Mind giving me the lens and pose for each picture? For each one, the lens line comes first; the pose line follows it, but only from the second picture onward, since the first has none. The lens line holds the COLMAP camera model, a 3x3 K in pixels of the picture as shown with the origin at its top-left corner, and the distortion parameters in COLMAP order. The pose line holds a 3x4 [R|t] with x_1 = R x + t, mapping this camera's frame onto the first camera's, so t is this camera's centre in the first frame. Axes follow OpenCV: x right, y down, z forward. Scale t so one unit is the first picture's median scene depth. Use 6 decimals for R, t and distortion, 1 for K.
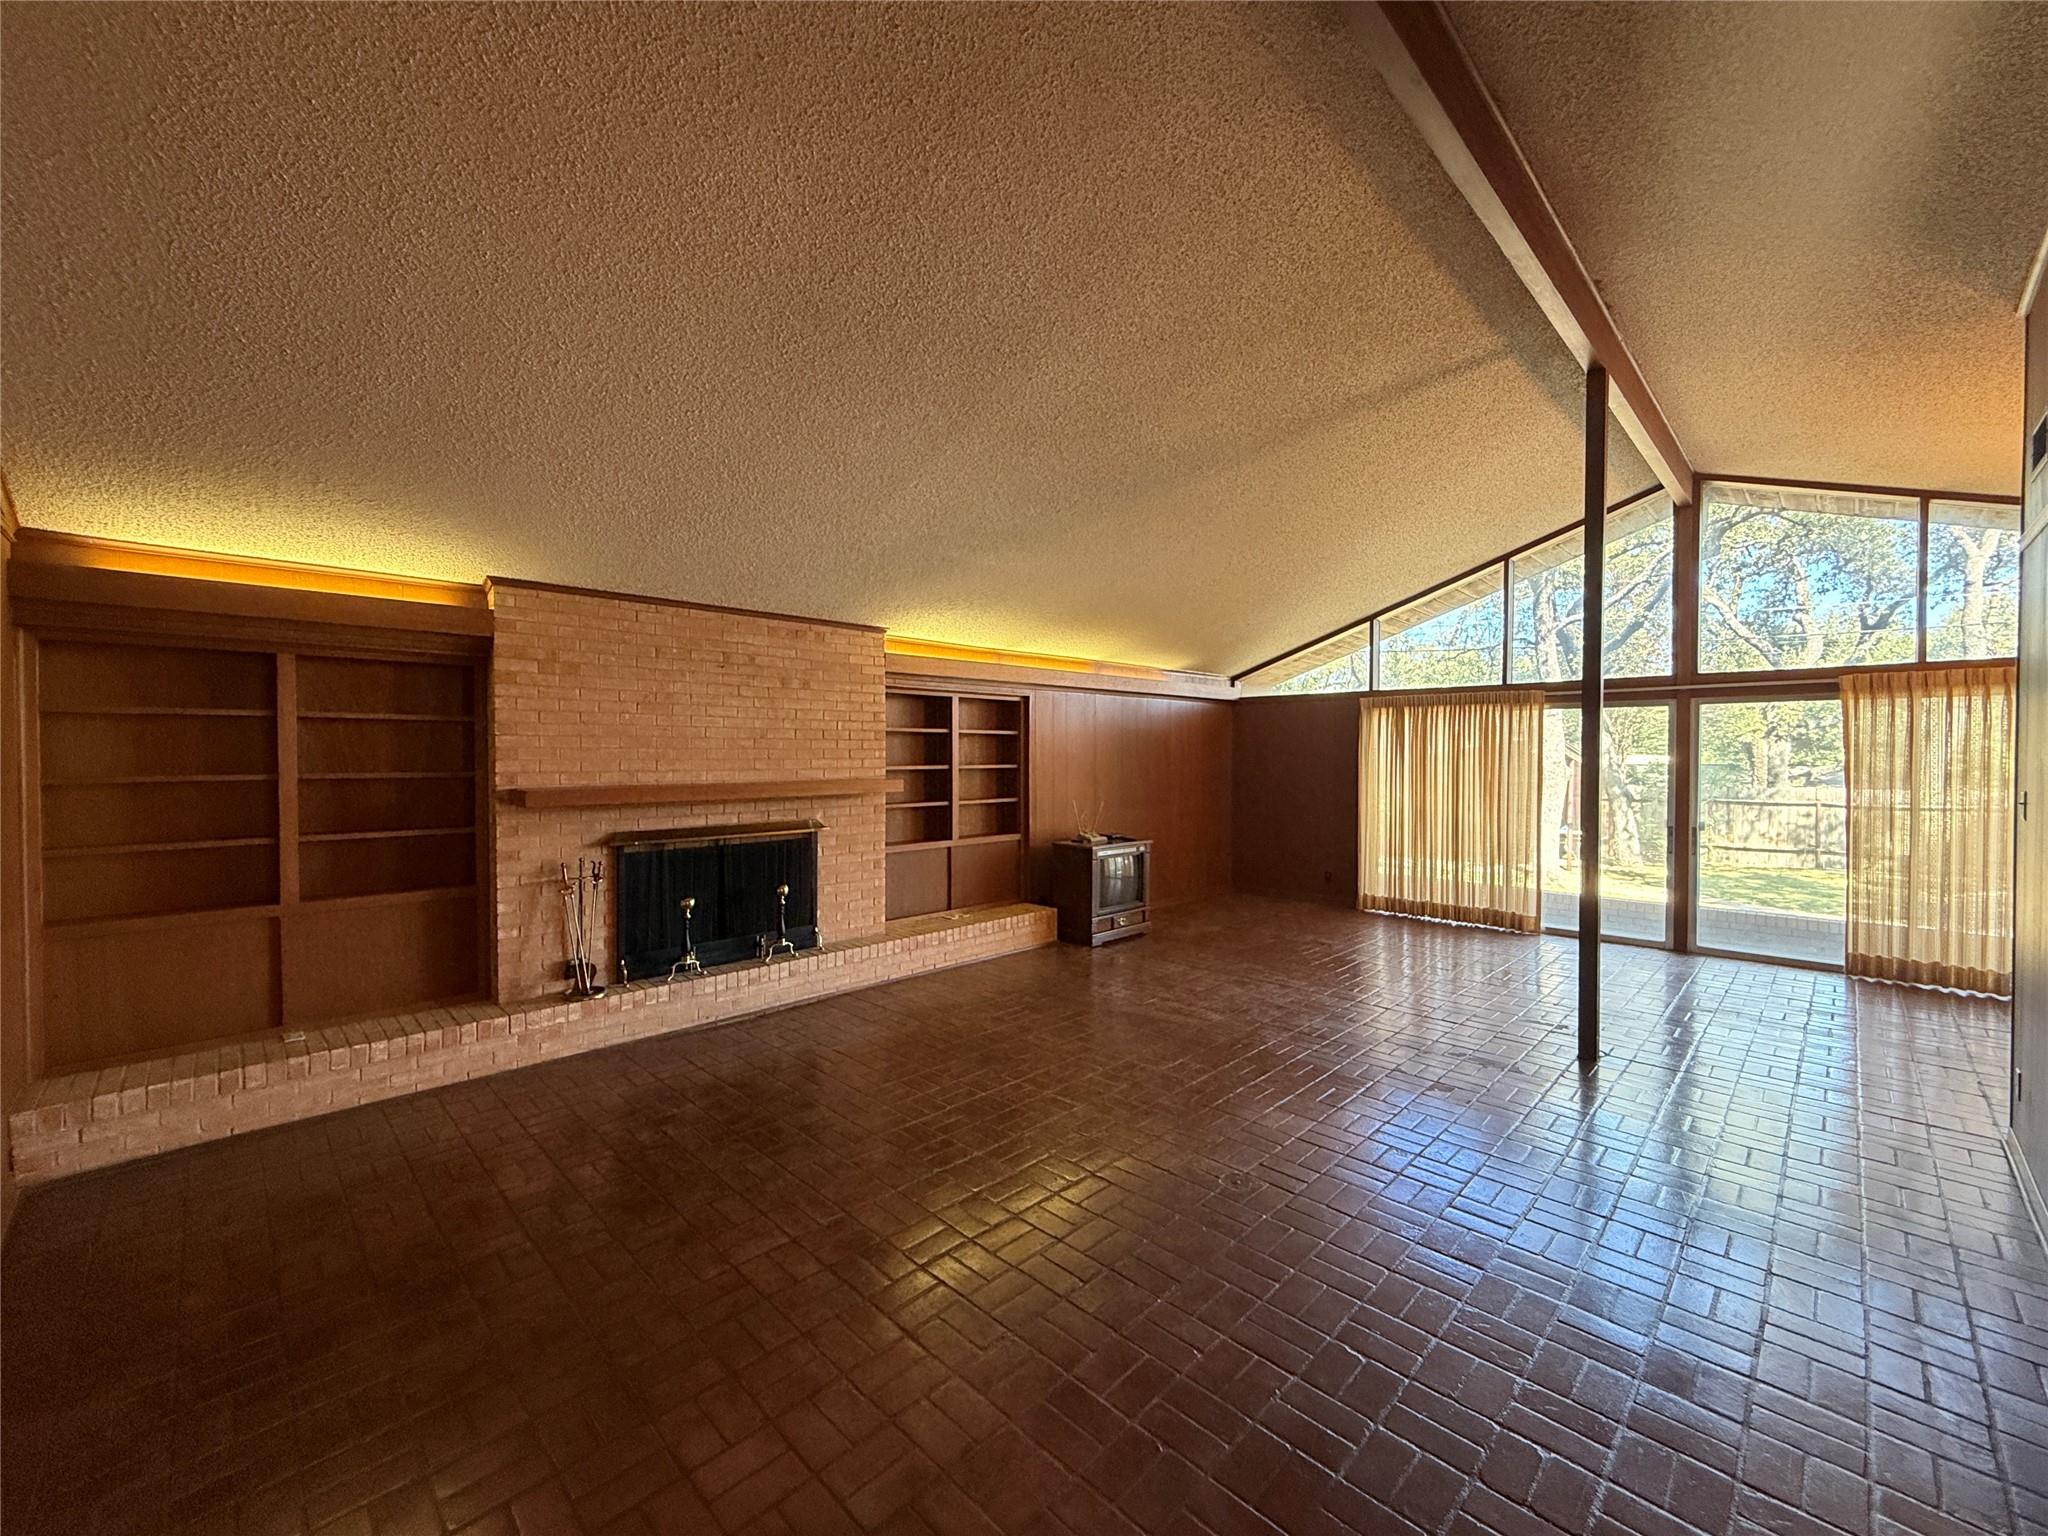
lens RADIAL K [[815.1, 0, 1019.5], [0, 815.1, 763.3], [0, 0, 1]] dist [-0.001366, 0.000071]
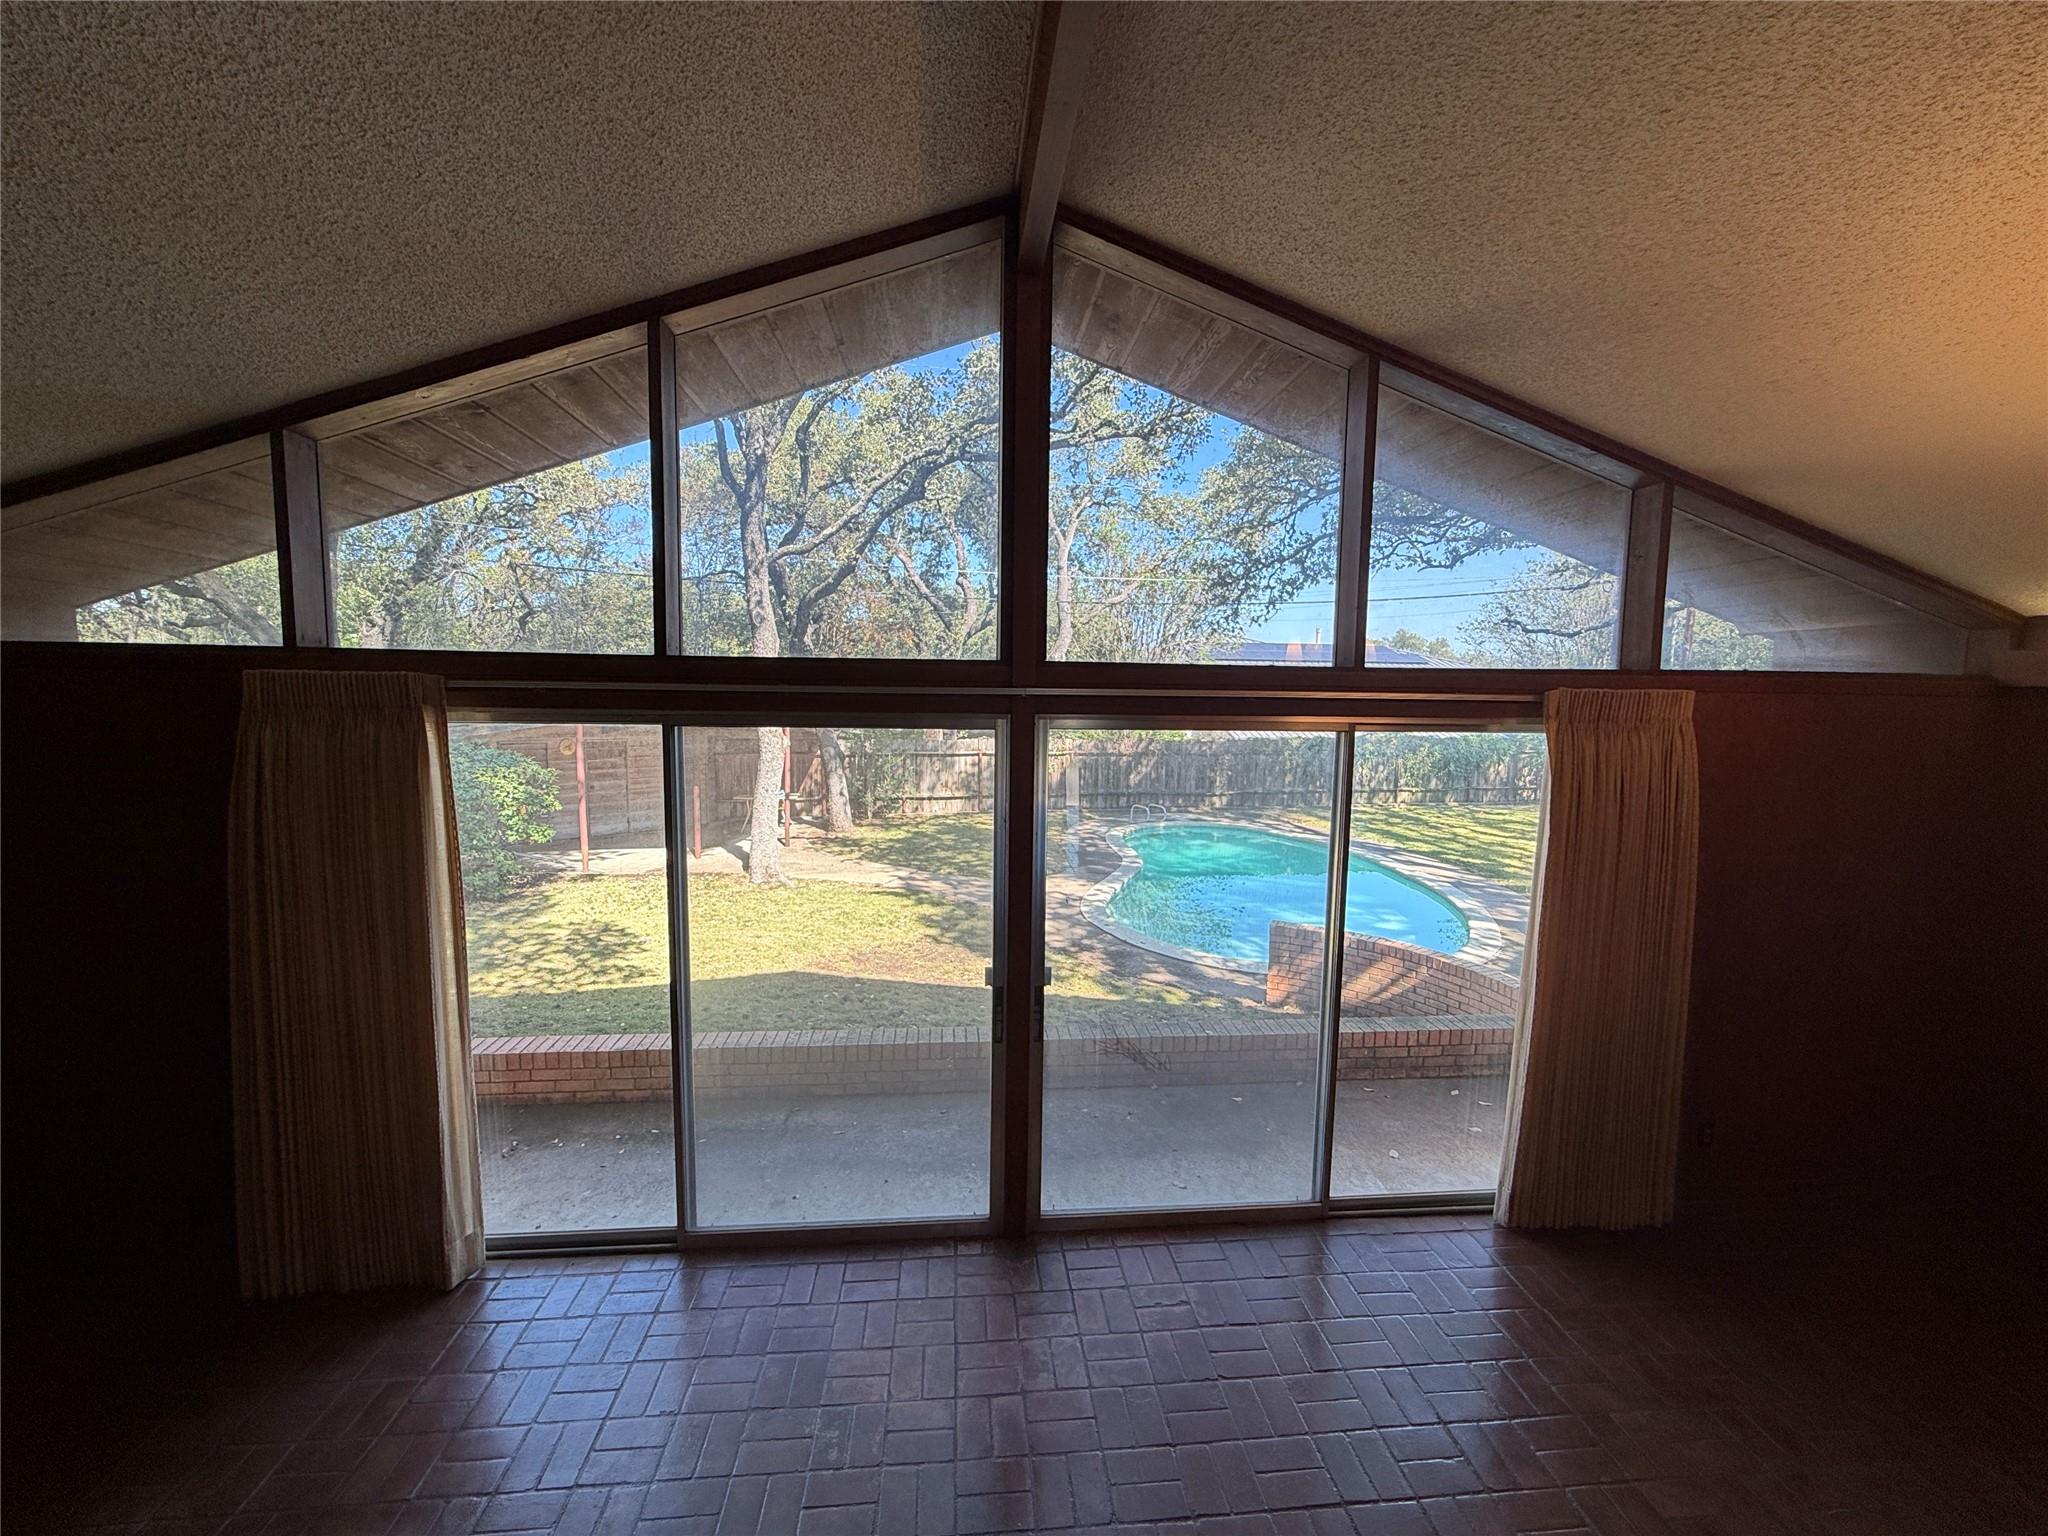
lens RADIAL K [[815.1, 0, 1019.5], [0, 815.1, 763.3], [0, 0, 1]] dist [-0.001366, 0.000071]
pose [[0.637619, -0.066173, 0.767504, 0.449227], [-0.000289, 0.996283, 0.086138, -0.088109], [-0.770352, -0.055145, 0.635230, 0.691810]]
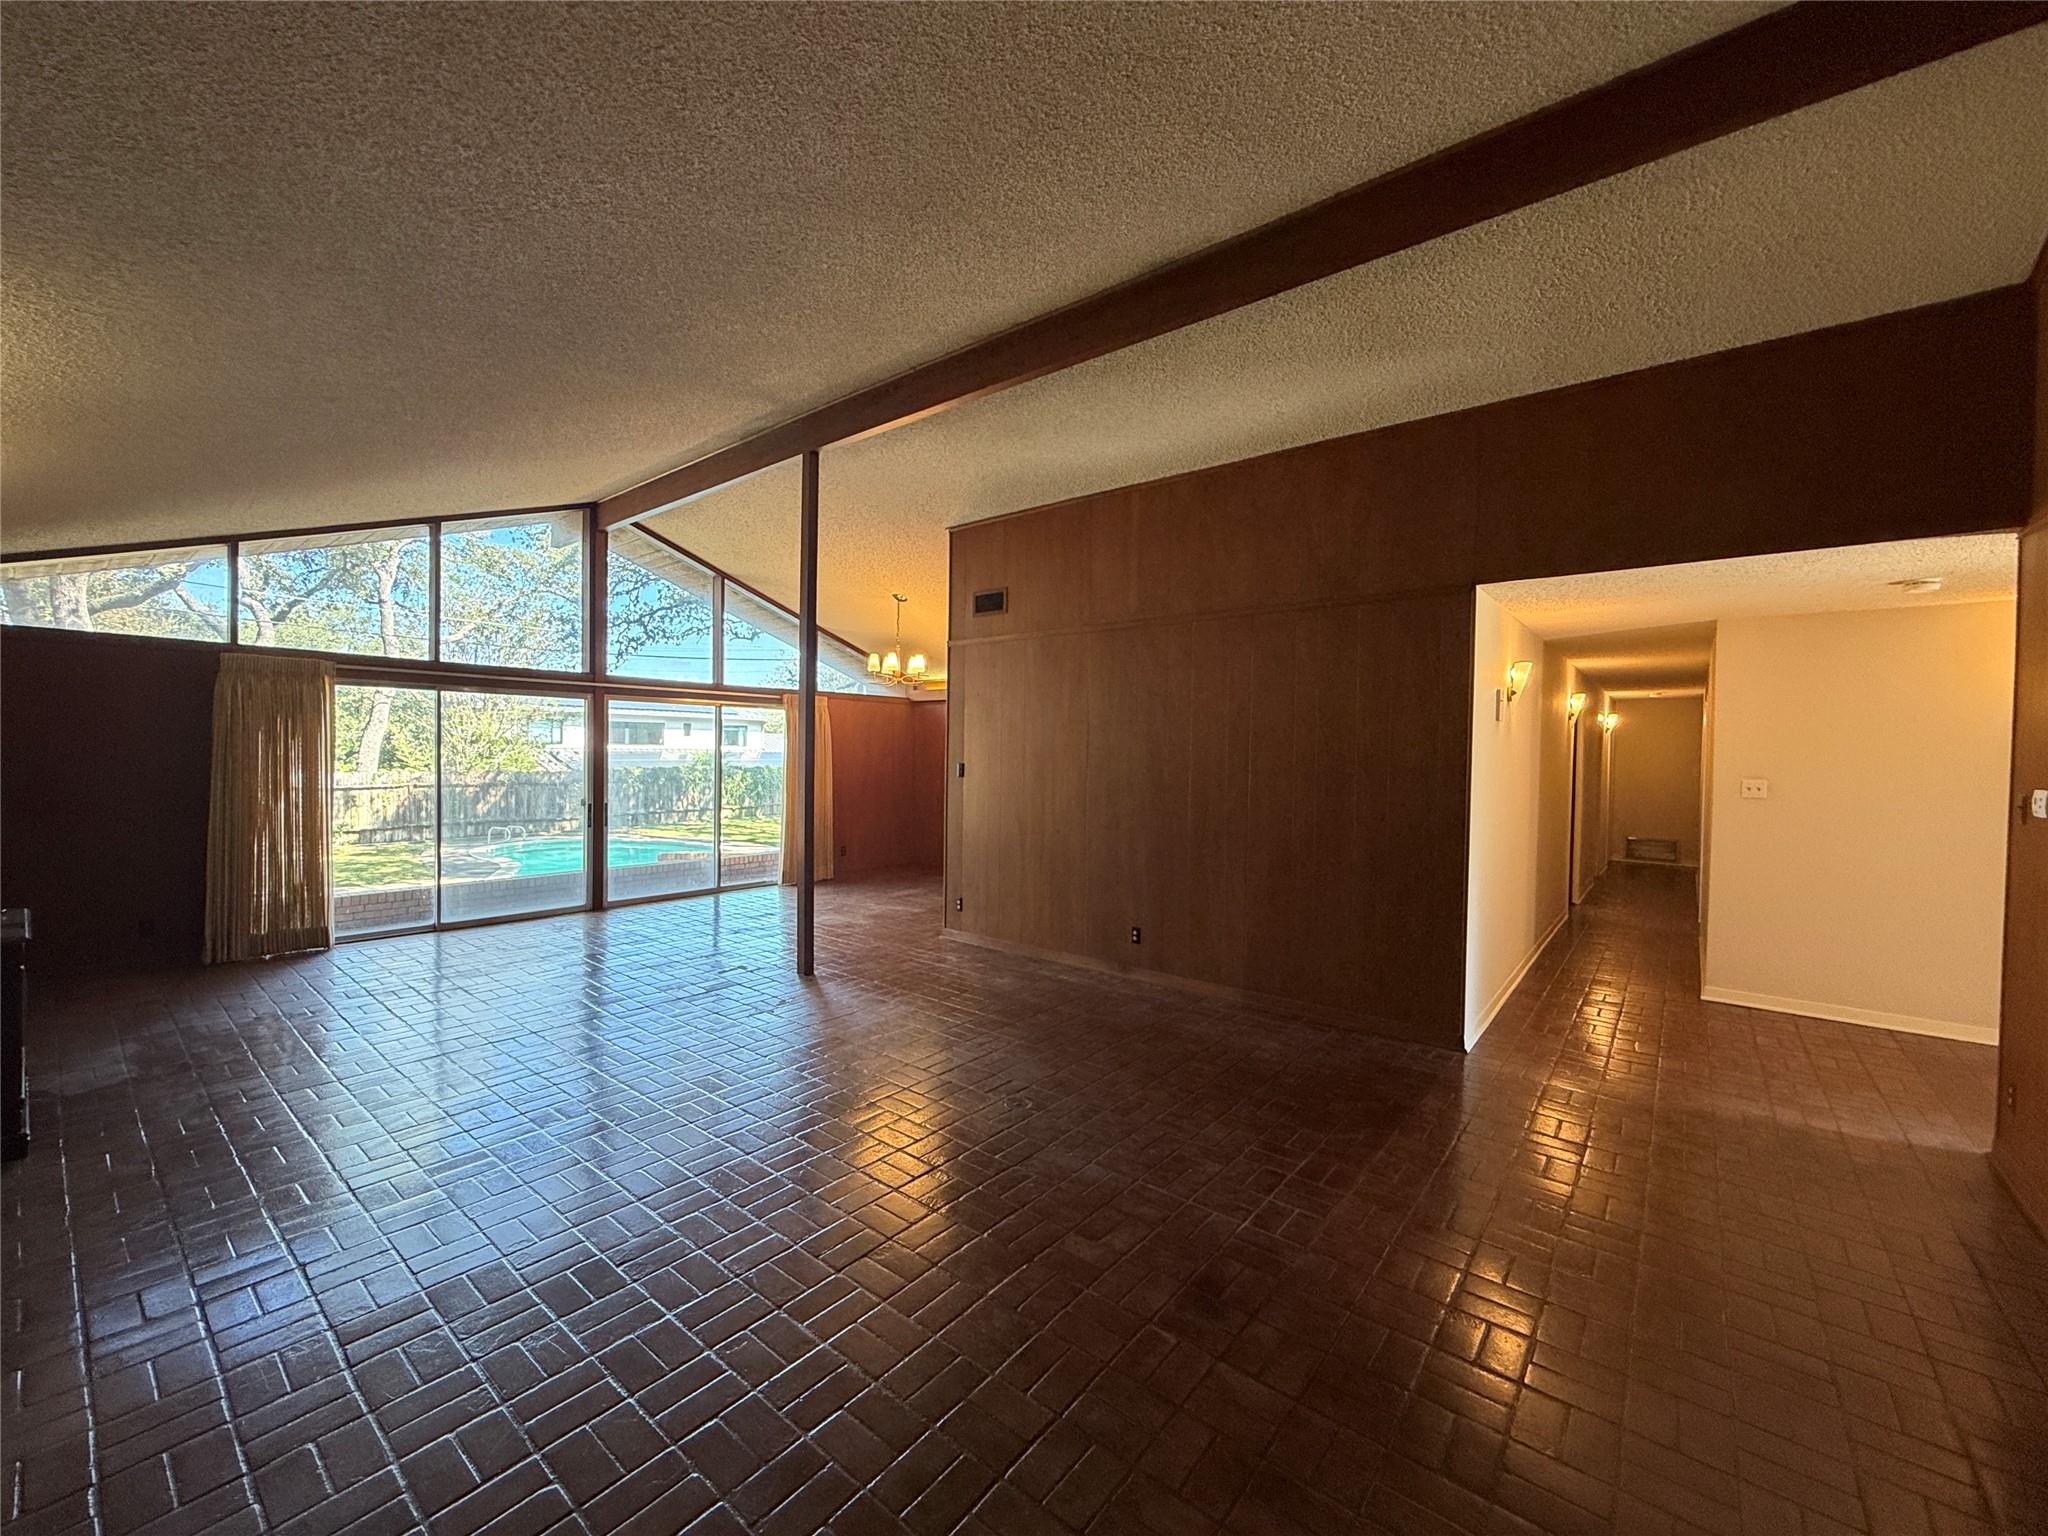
lens RADIAL K [[815.1, 0, 1019.5], [0, 815.1, 763.3], [0, 0, 1]] dist [-0.001366, 0.000071]
pose [[-0.104748, -0.018789, 0.994321, -0.407911], [0.000541, 0.999820, 0.018950, -0.001603], [-0.994499, 0.002523, -0.104719, 0.506465]]
